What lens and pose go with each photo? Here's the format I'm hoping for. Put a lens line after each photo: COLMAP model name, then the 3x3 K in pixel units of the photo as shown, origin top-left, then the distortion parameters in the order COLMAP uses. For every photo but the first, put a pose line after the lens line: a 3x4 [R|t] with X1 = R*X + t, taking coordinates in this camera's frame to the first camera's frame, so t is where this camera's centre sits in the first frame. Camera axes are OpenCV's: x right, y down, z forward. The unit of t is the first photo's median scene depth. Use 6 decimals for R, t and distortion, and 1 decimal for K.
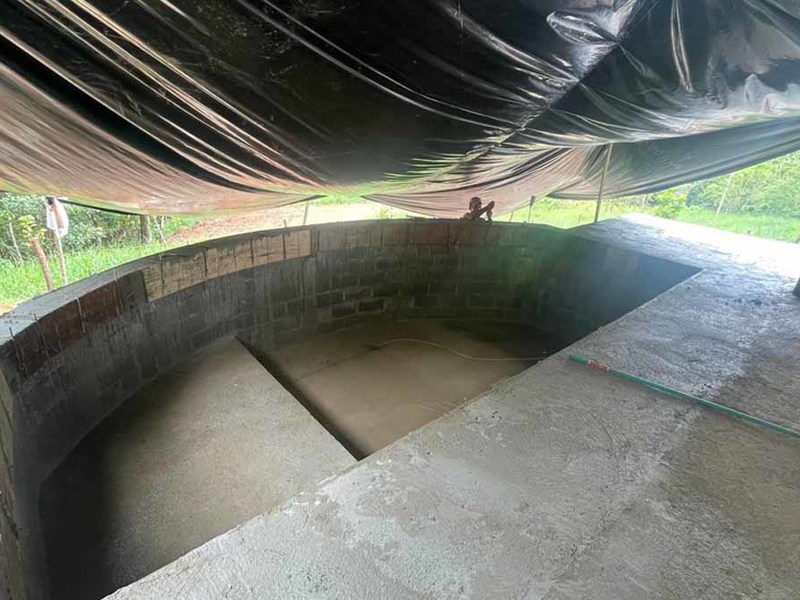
lens RADIAL K [[424.4, 0, 400.0], [0, 424.4, 300.0], [0, 0, 1]] dist [0.000083, 0.000279]
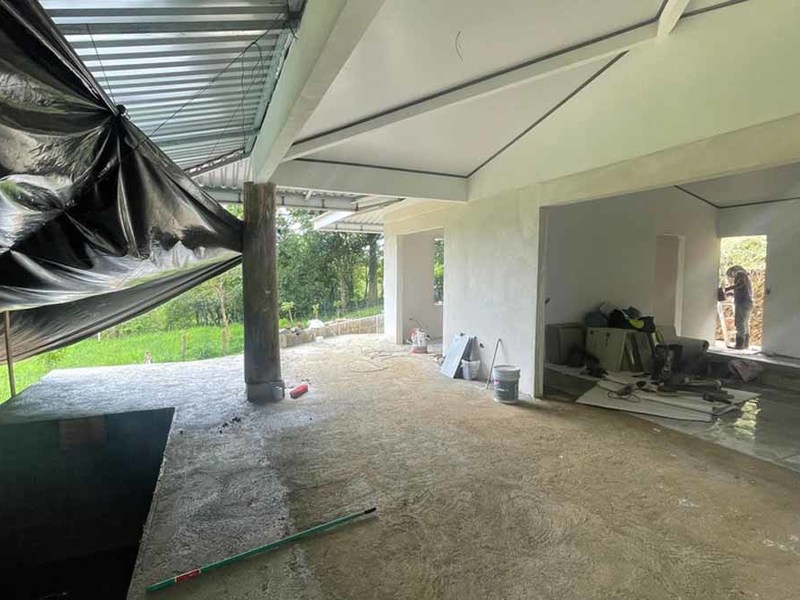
lens RADIAL K [[424.4, 0, 400.0], [0, 424.4, 300.0], [0, 0, 1]] dist [0.000083, 0.000279]
pose [[0.283801, -0.115501, 0.951901, -0.096288], [0.385670, 0.922632, -0.003035, -0.133346], [-0.877904, 0.367981, 0.306389, 0.160774]]
